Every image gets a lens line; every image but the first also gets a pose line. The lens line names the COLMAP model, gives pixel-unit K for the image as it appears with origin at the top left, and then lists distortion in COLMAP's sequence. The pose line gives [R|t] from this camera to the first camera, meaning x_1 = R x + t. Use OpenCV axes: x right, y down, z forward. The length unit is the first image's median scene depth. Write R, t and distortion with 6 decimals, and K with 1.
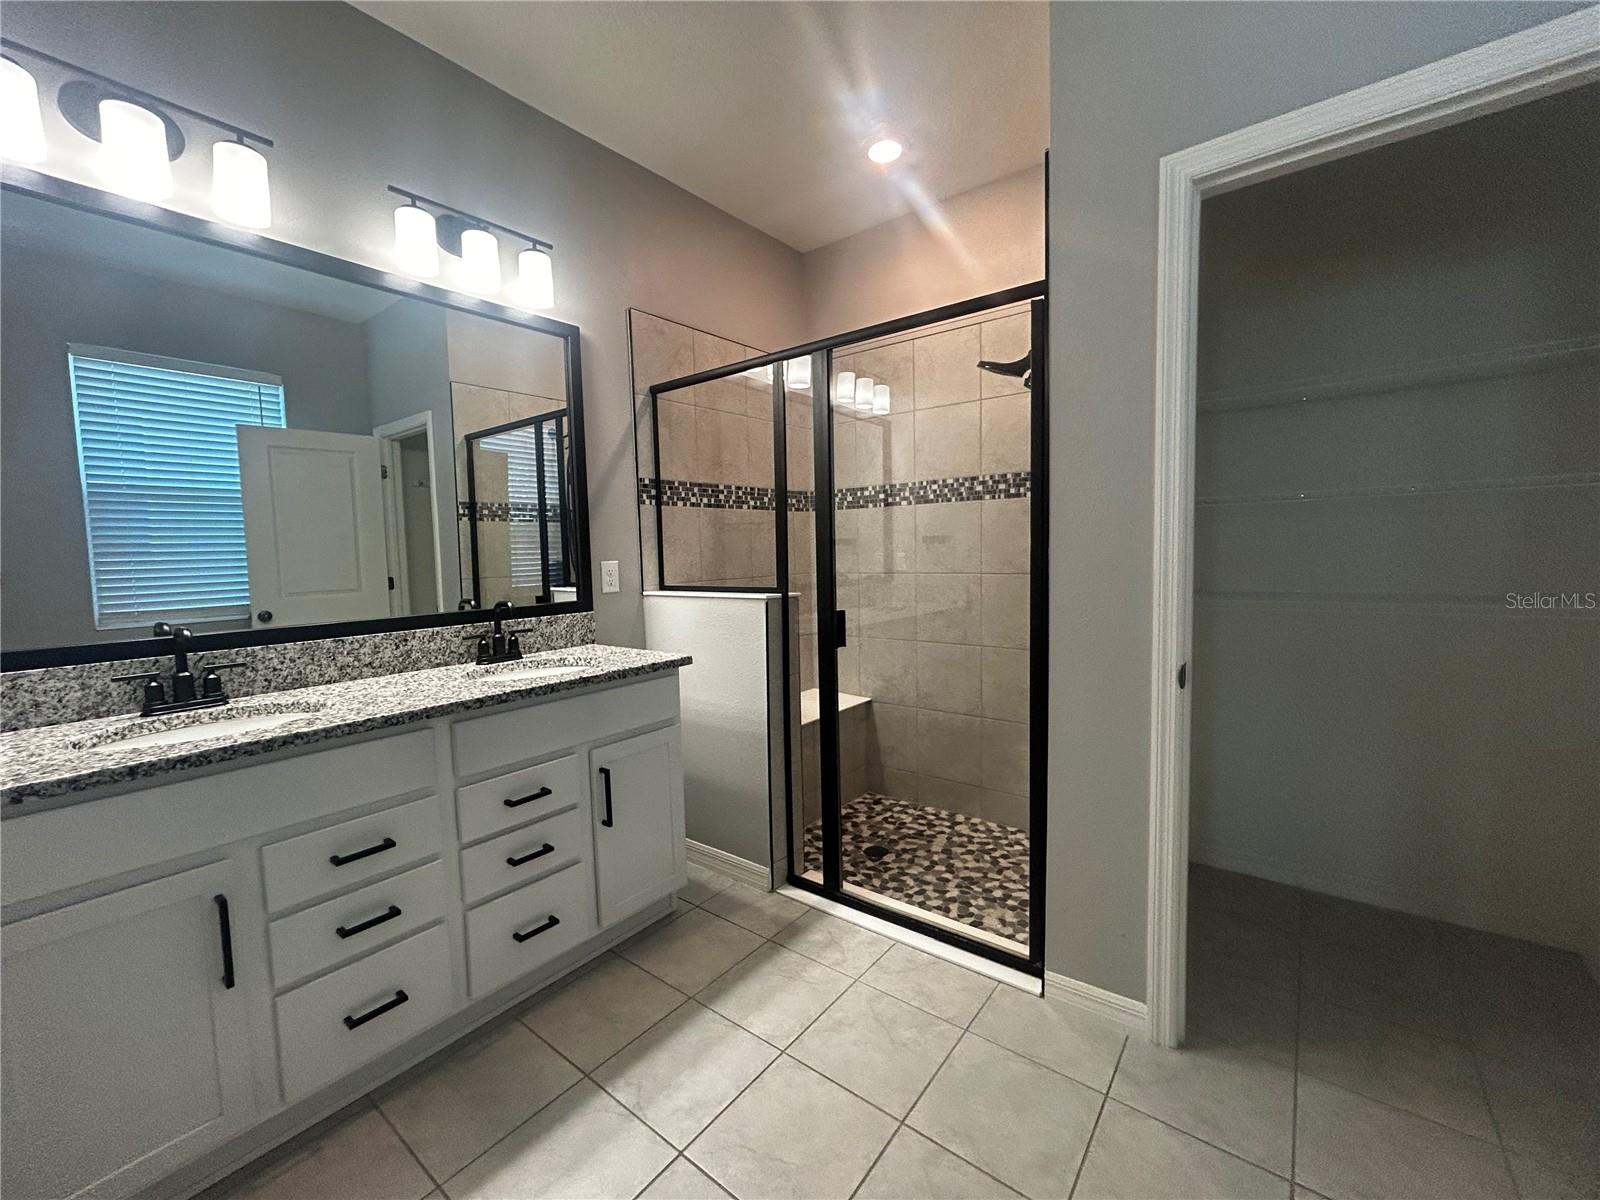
lens RADIAL K [[651.9, 0, 783.0], [0, 651.9, 604.8], [0, 0, 1]] dist [0.000590, 0.000866]
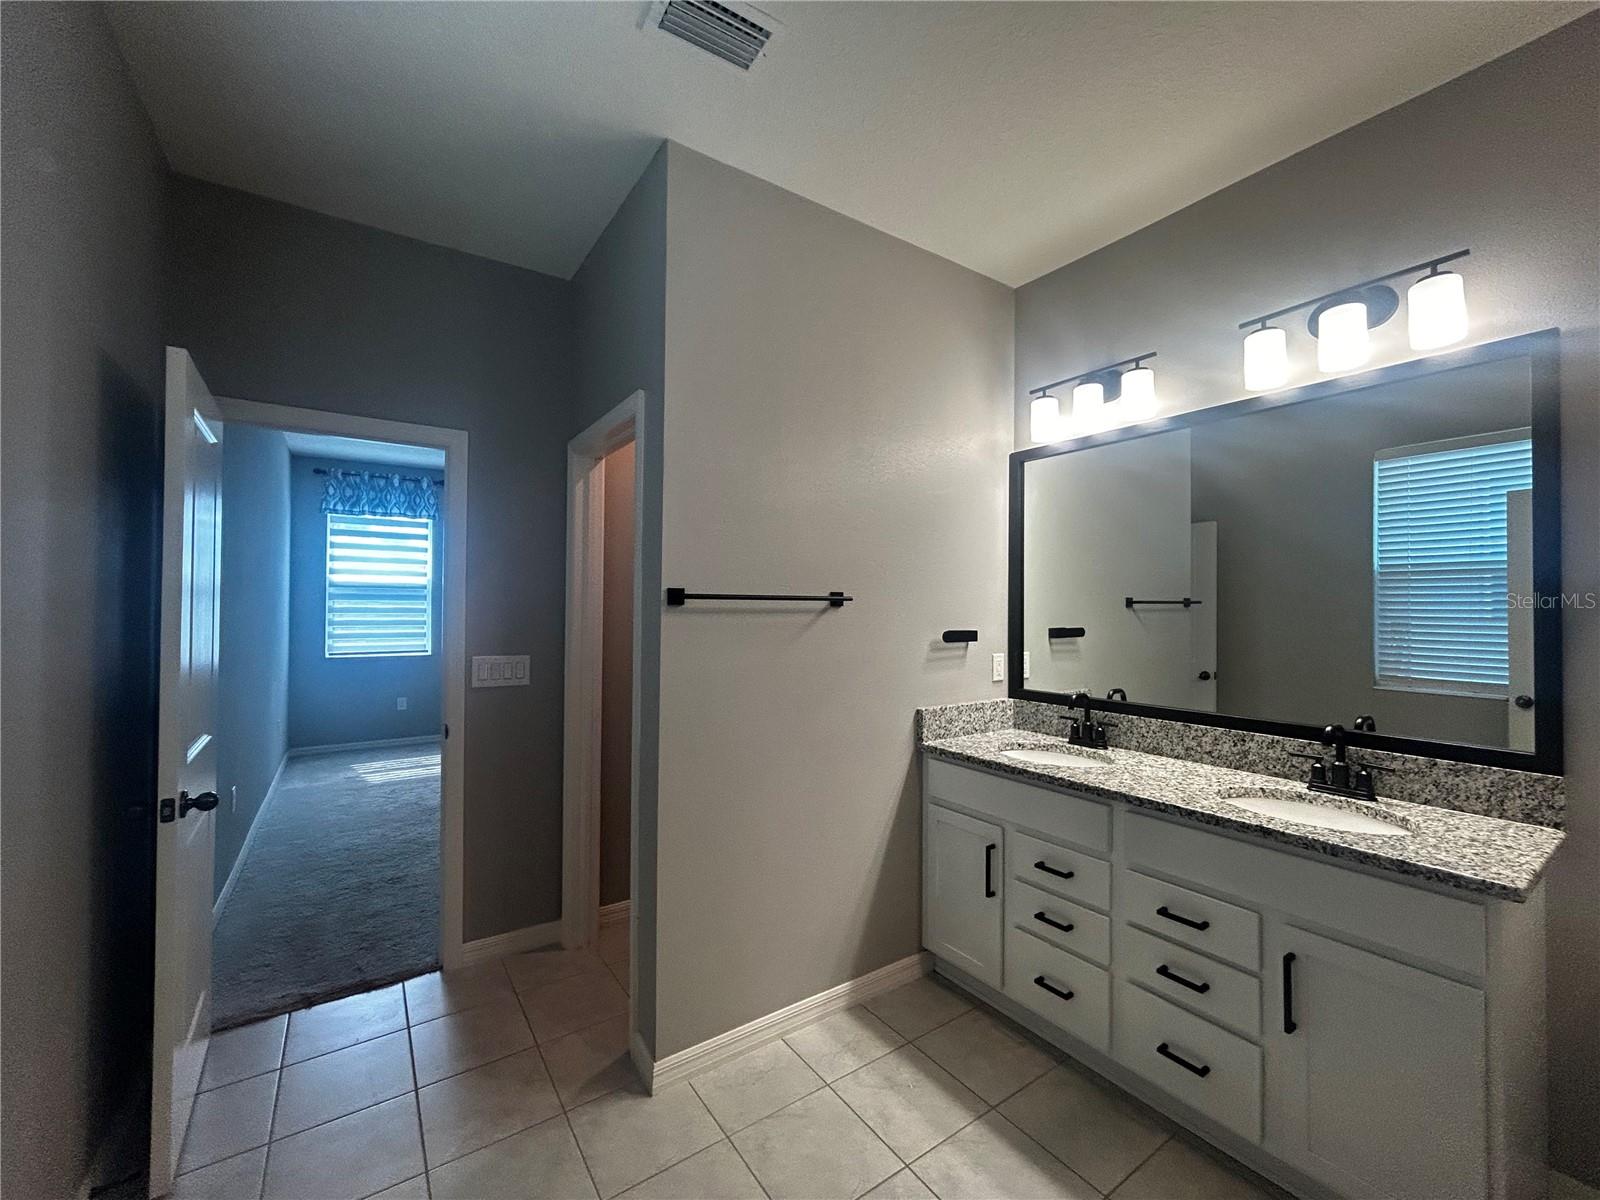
lens RADIAL K [[651.9, 0, 804.0], [0, 651.9, 600.7], [0, 0, 1]] dist [0.000590, 0.000866]
pose [[-0.280304, 0.015690, -0.959783, 0.636629], [-0.076079, 0.996358, 0.038507, -0.160037], [0.956892, 0.083813, -0.278089, 0.616768]]
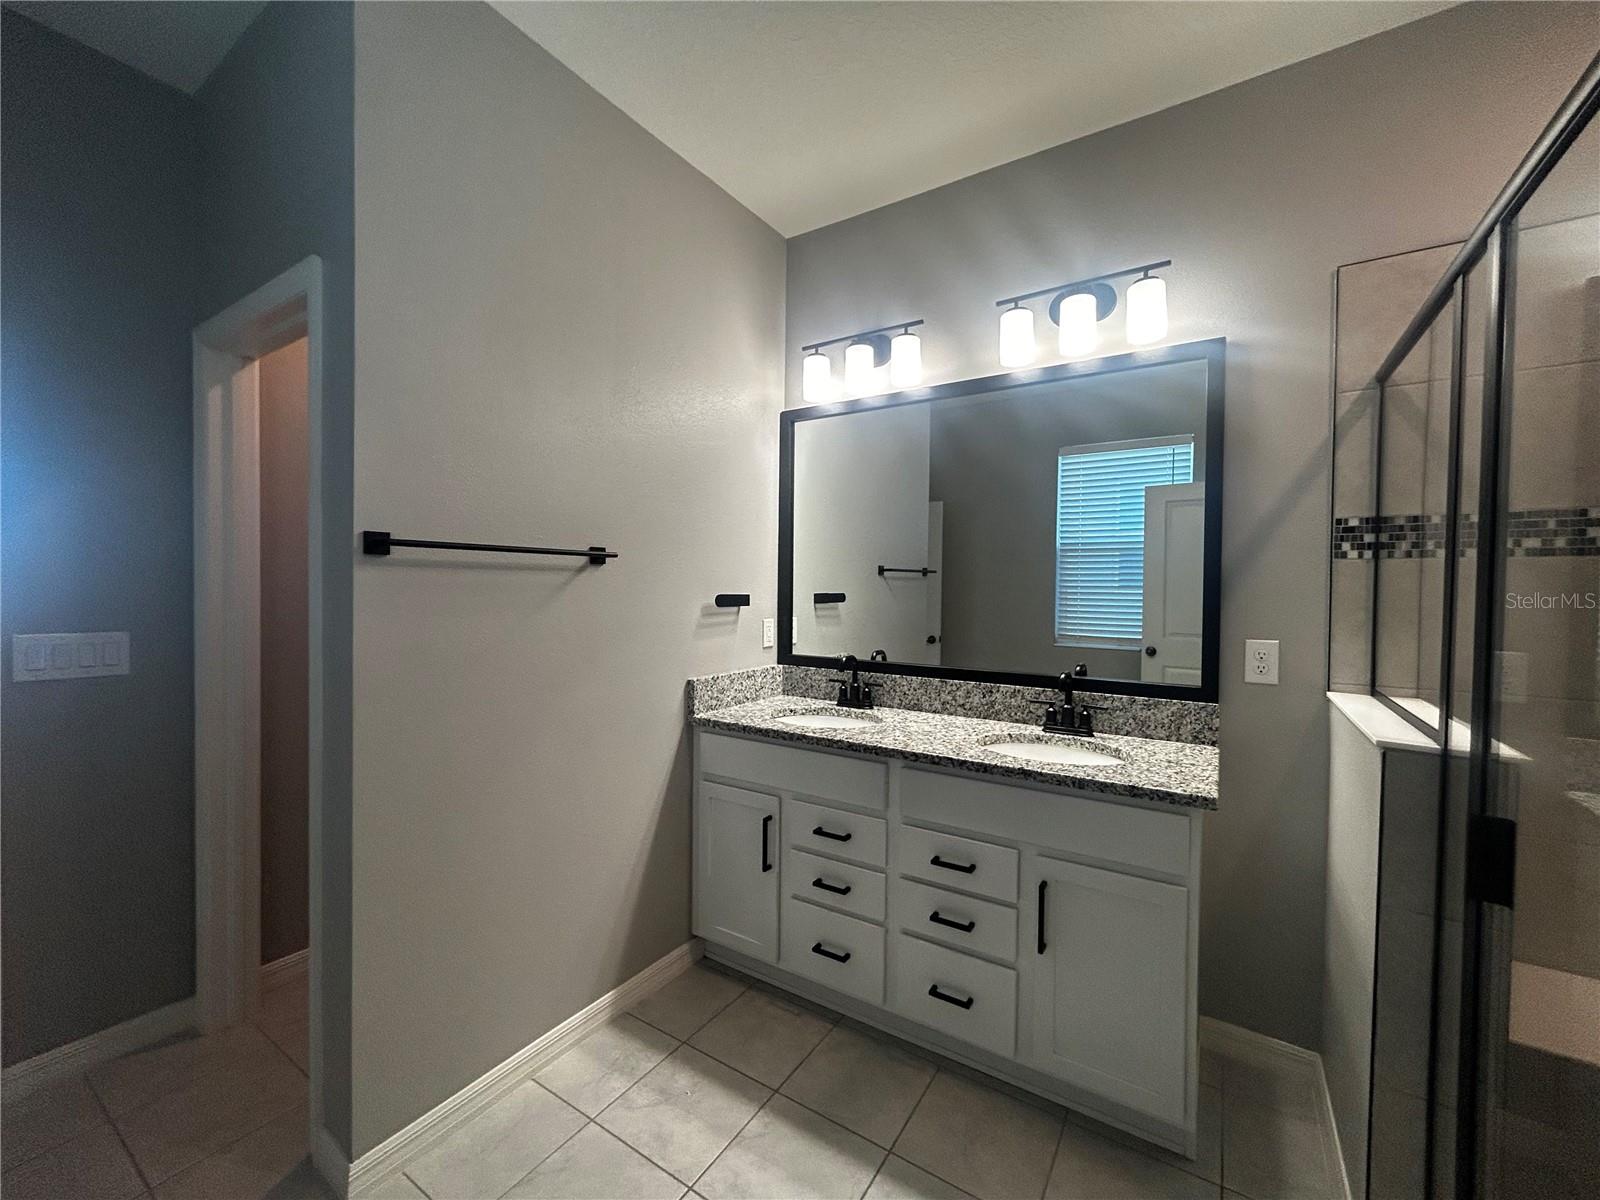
lens RADIAL K [[651.9, 0, 803.8], [0, 651.9, 600.2], [0, 0, 1]] dist [0.000590, 0.000866]
pose [[0.103385, 0.049170, -0.993425, 0.523305], [-0.093620, 0.994824, 0.039496, -0.122345], [0.990226, 0.088921, 0.107453, 0.558198]]
